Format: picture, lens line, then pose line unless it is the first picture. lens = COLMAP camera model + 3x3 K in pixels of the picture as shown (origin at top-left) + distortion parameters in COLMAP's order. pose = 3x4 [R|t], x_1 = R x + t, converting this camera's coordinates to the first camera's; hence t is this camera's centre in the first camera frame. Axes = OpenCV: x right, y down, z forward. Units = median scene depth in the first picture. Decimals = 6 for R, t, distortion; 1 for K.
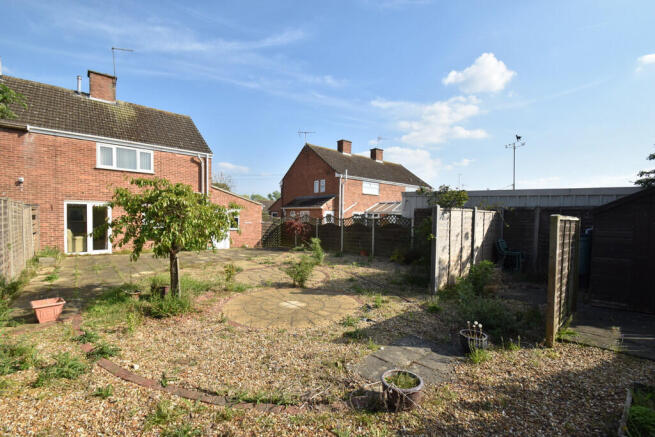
lens RADIAL K [[287.6, 0, 326.8], [0, 287.6, 227.6], [0, 0, 1]] dist [-0.000293, -0.007103]
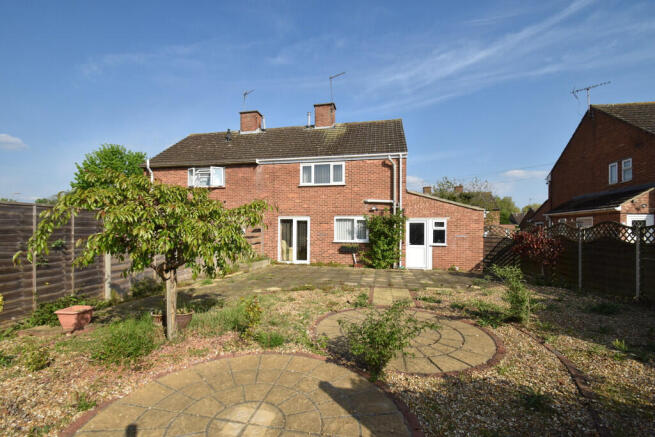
lens RADIAL K [[287.6, 0, 326.8], [0, 287.6, 227.6], [0, 0, 1]] dist [-0.000293, -0.007103]
pose [[0.591756, -0.019938, -0.805871, 0.126520], [-0.019973, 0.999025, -0.039383, -0.004278], [0.805870, 0.039401, 0.590780, 0.345894]]
